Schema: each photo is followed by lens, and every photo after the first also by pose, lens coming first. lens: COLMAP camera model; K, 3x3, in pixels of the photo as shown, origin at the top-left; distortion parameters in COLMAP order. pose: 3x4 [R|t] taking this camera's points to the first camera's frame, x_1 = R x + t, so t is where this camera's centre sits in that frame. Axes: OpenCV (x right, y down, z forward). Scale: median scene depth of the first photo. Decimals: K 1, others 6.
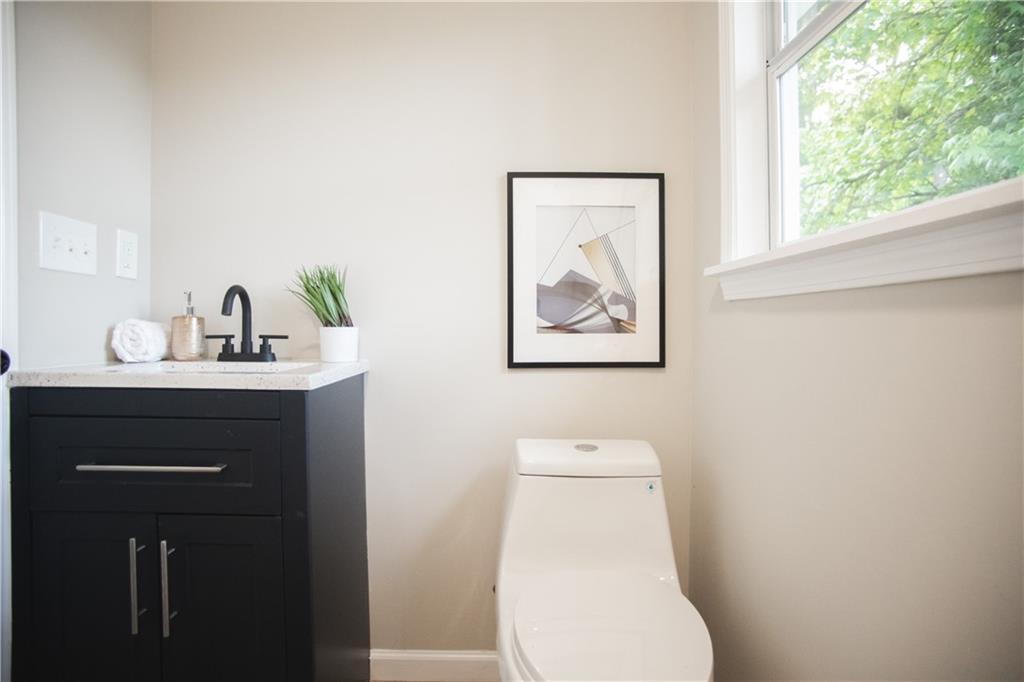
lens RADIAL K [[582.1, 0, 518.4], [0, 582.1, 328.0], [0, 0, 1]] dist [-0.111990, 0.057431]
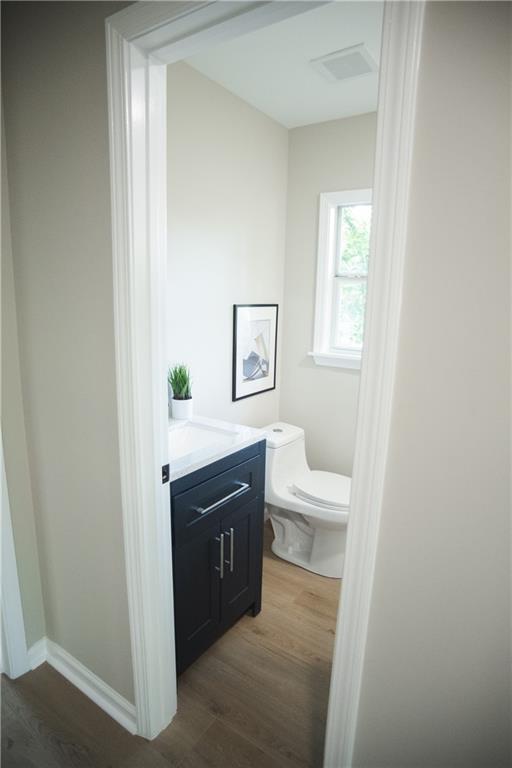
lens RADIAL K [[436.6, 0, 256.0], [0, 436.6, 384.0], [0, 0, 1]] dist [-0.111990, 0.057431]
pose [[0.589294, -0.160053, 0.791906, -1.185663], [-0.010555, 0.978572, 0.205634, -0.311522], [-0.807849, -0.129537, 0.574978, 0.054810]]
